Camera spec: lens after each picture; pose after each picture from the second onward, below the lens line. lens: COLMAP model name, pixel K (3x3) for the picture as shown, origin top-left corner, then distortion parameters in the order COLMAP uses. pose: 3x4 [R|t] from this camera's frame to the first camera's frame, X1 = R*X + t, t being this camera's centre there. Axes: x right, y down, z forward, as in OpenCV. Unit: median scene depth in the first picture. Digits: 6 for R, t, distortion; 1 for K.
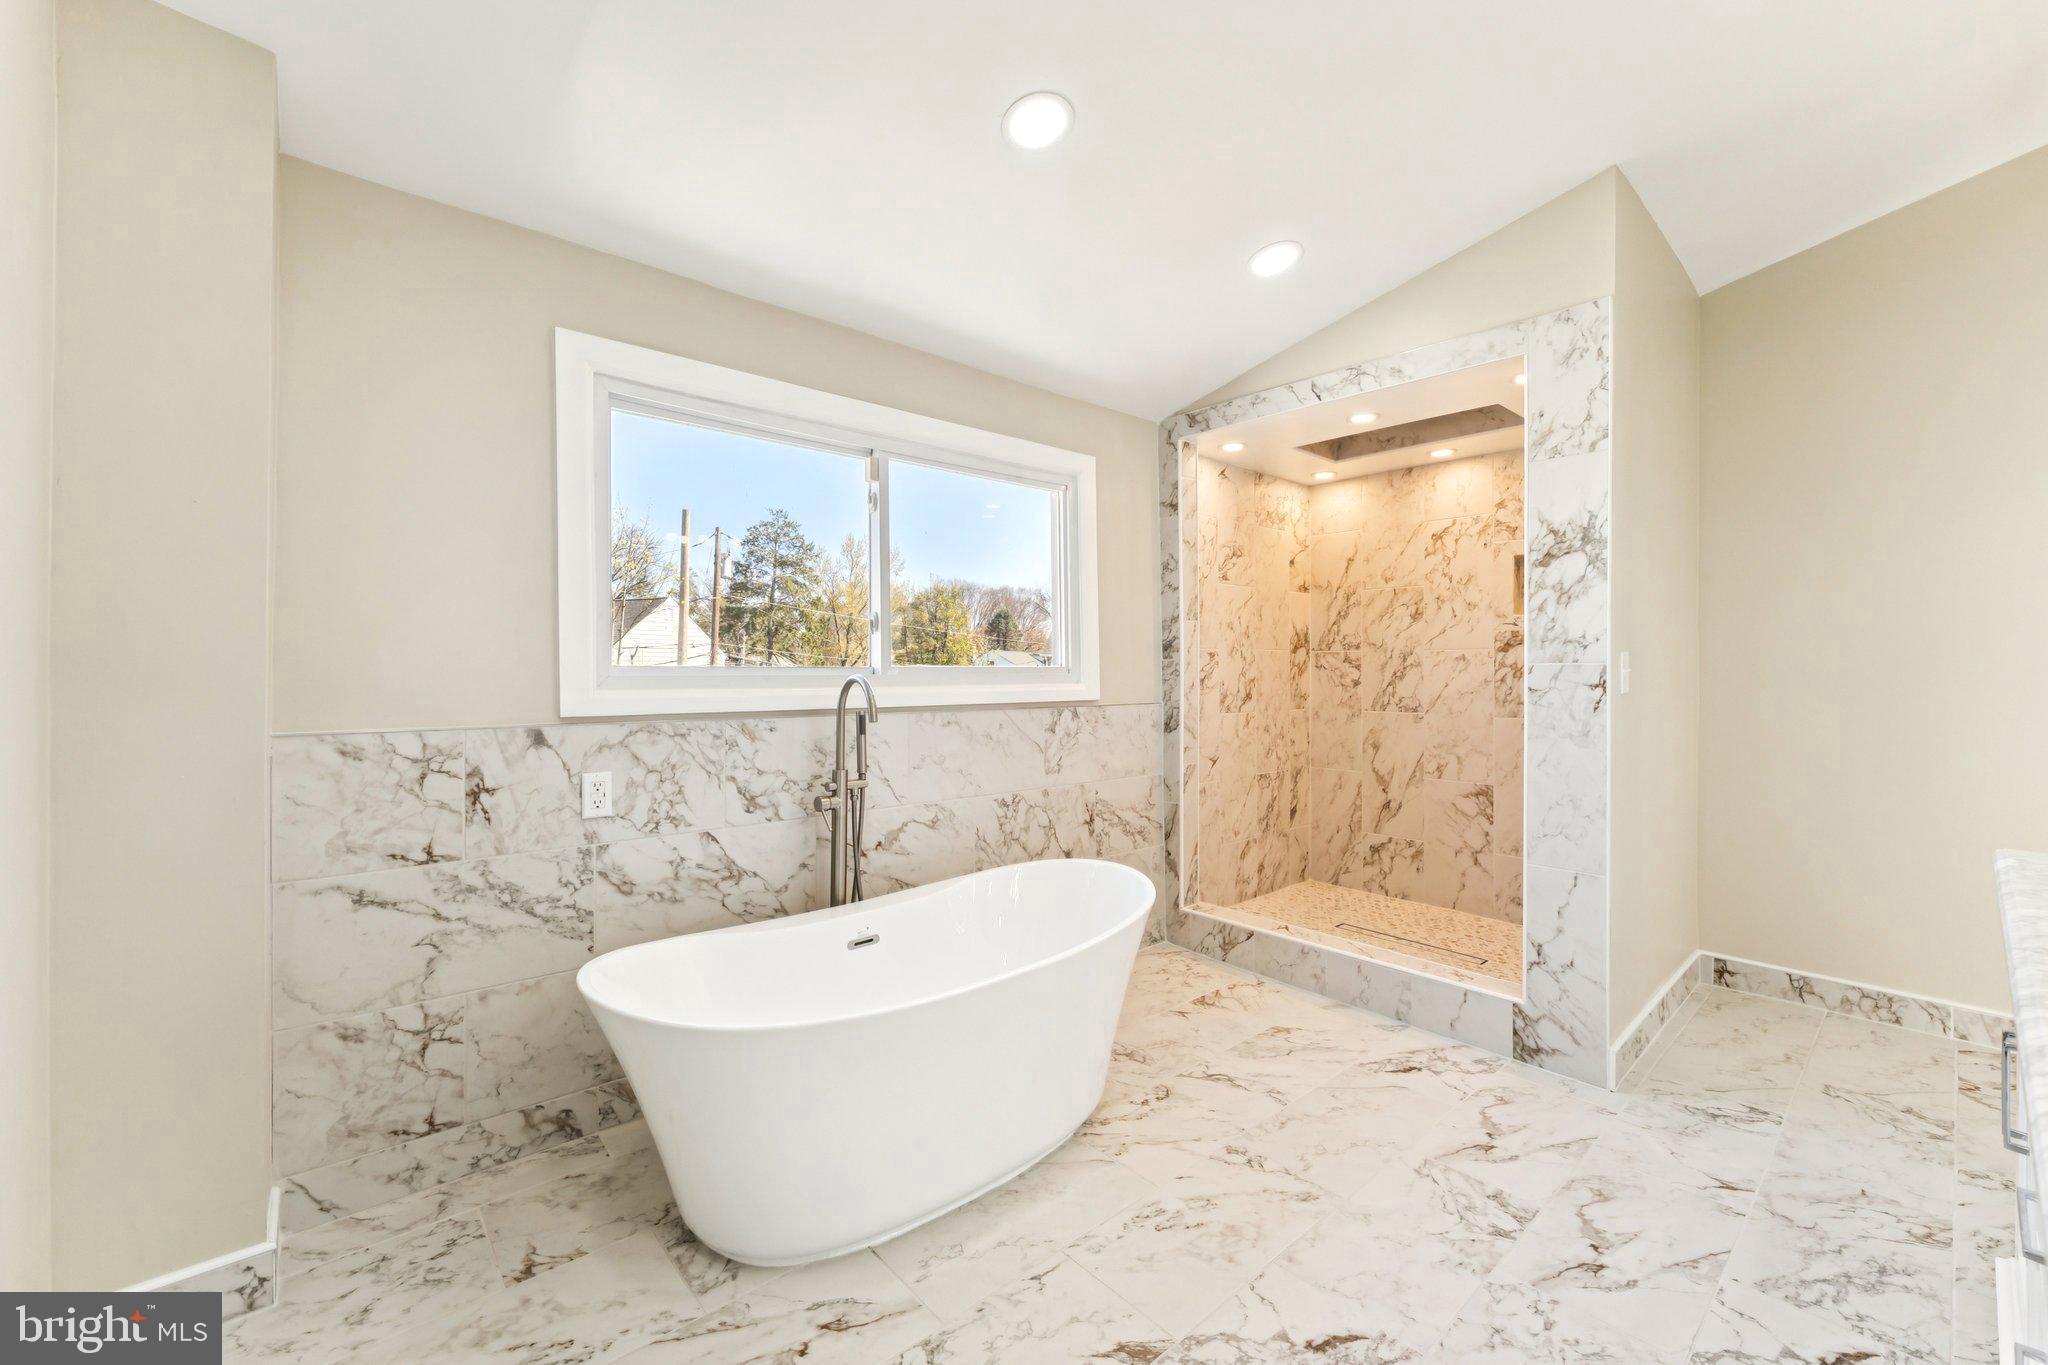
lens RADIAL K [[830.3, 0, 1021.0], [0, 830.3, 672.7], [0, 0, 1]] dist [0.000909, -0.000094]
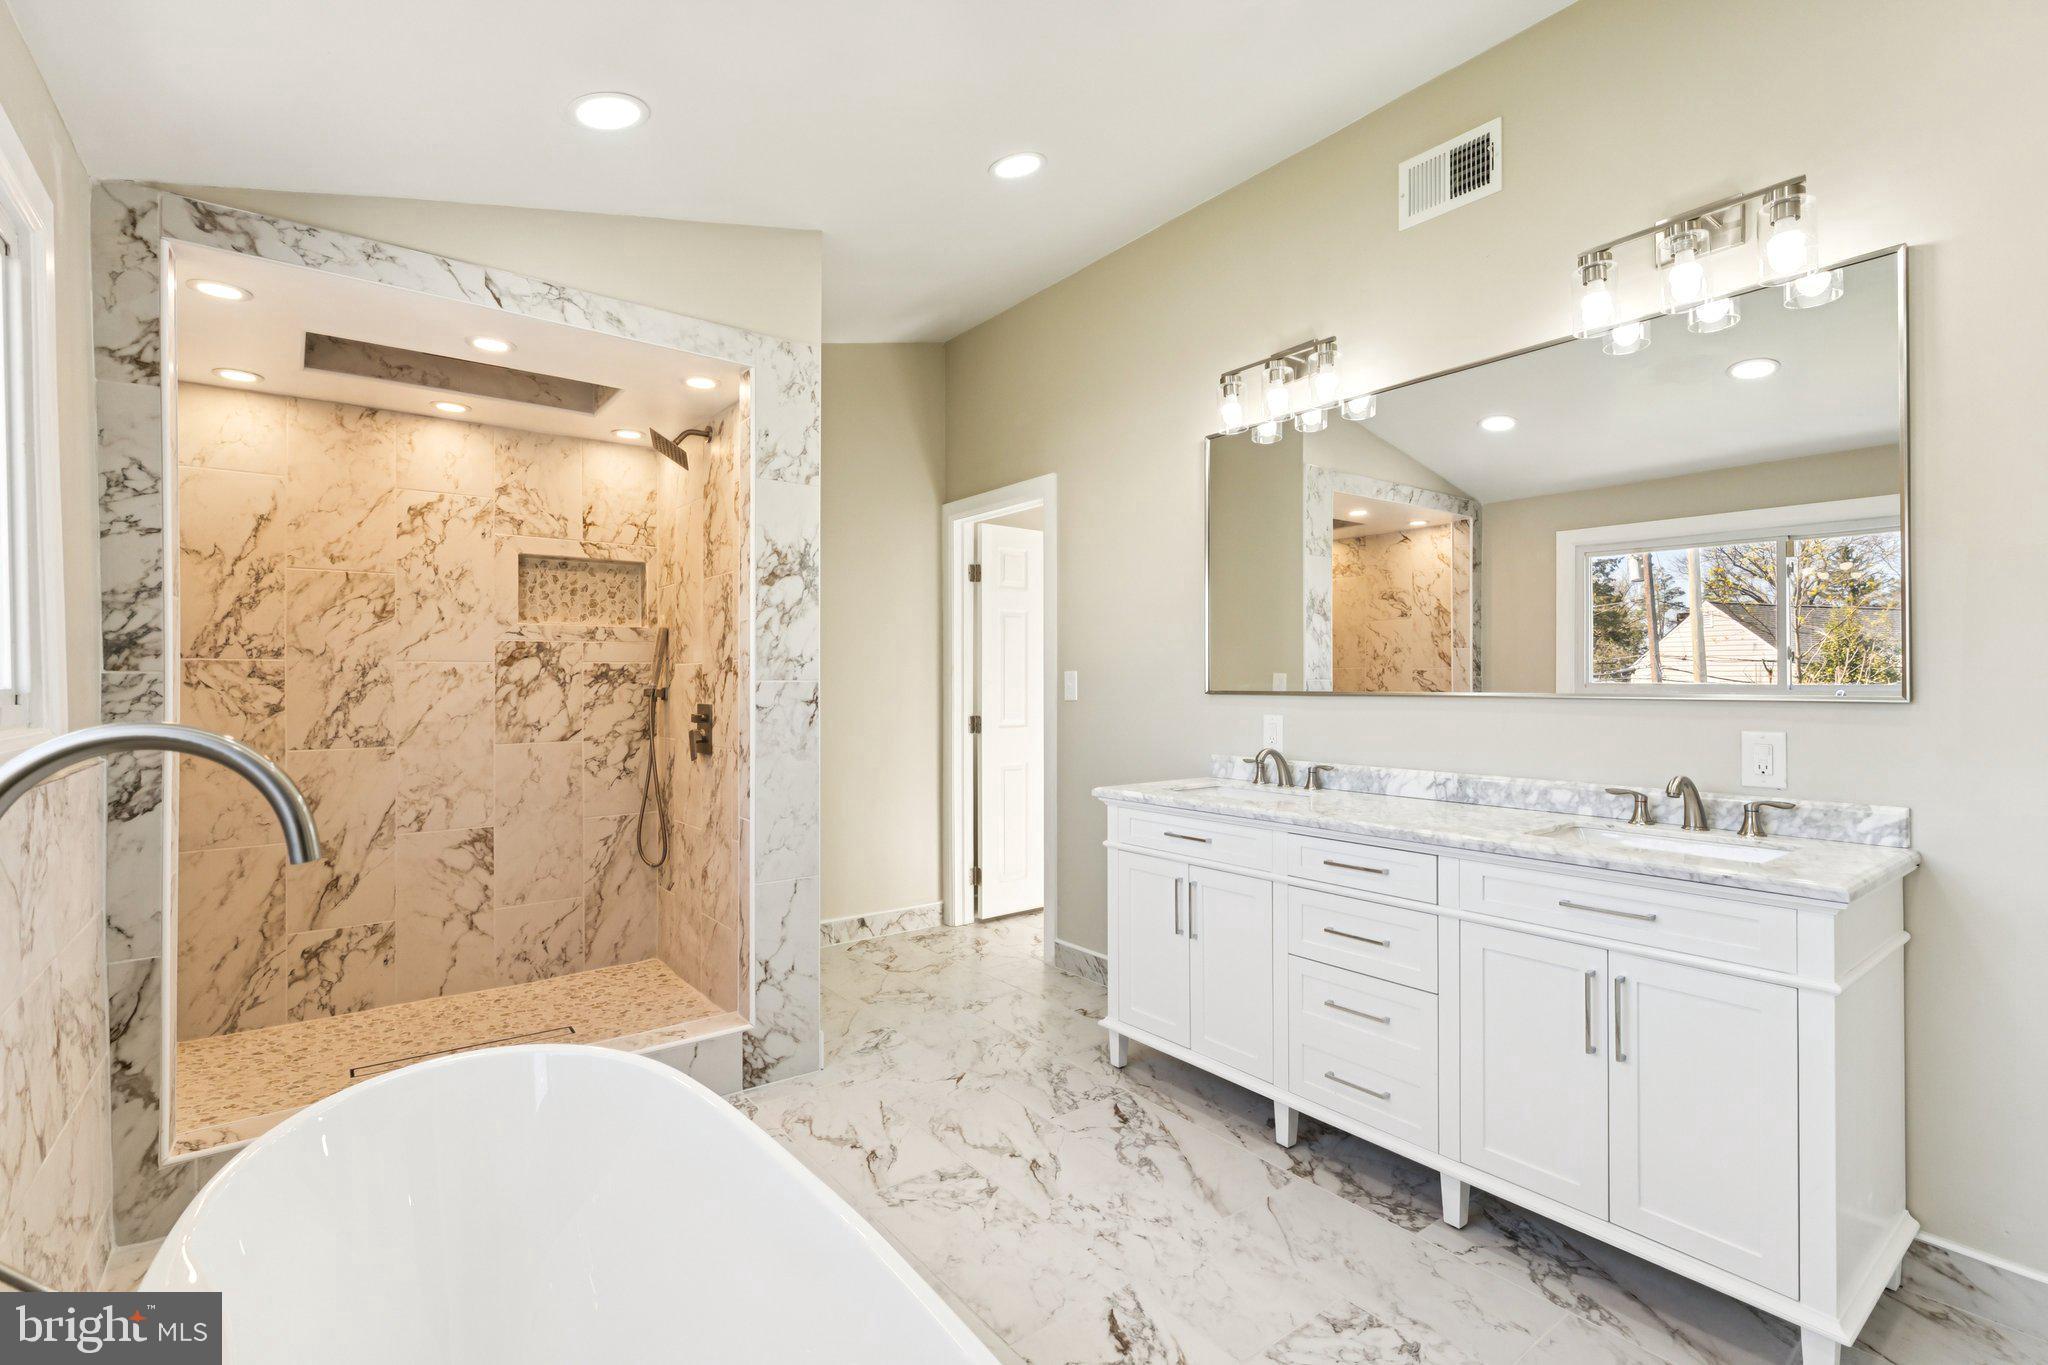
lens RADIAL K [[926.3, 0, 1021.6], [0, 926.3, 680.2], [0, 0, 1]] dist [-0.000787, -0.000260]
pose [[0.073722, -0.000231, 0.997279, -0.316026], [0.007375, 0.999973, -0.000314, -0.006372], [-0.997252, 0.007378, 0.073721, 0.409986]]
